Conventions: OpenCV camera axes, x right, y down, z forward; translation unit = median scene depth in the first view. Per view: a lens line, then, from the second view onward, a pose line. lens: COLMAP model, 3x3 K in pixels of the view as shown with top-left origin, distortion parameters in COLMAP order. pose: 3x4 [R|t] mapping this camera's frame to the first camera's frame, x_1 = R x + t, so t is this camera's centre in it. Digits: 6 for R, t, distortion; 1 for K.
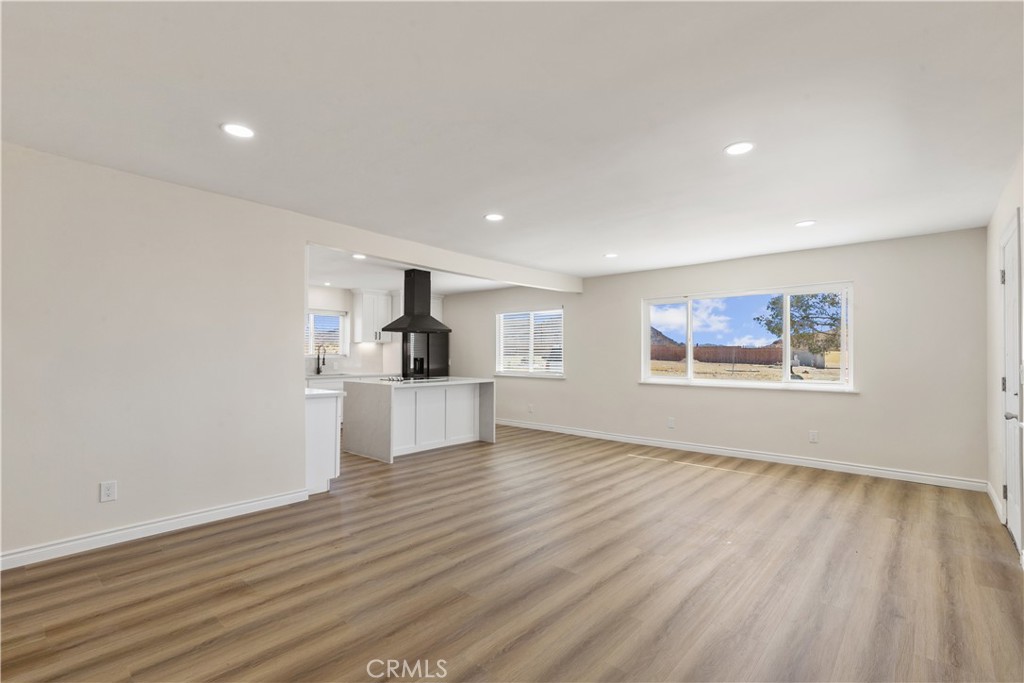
lens RADIAL K [[470.1, 0, 513.0], [0, 470.1, 344.7], [0, 0, 1]] dist [-0.000192, 0.000203]
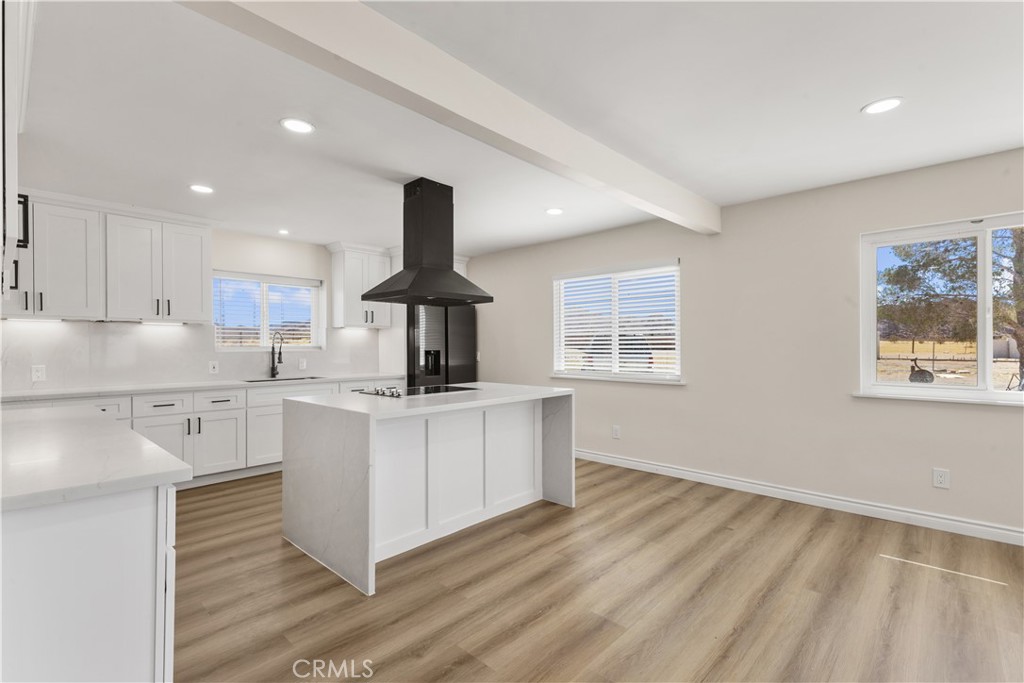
lens RADIAL K [[468.6, 0, 512.0], [0, 468.6, 341.5], [0, 0, 1]] dist [0.004090, 0.000475]
pose [[0.999521, -0.007433, -0.030035, -0.089128], [0.007779, 0.999904, 0.011440, 0.011620], [0.029947, -0.011669, 0.999483, 0.448286]]
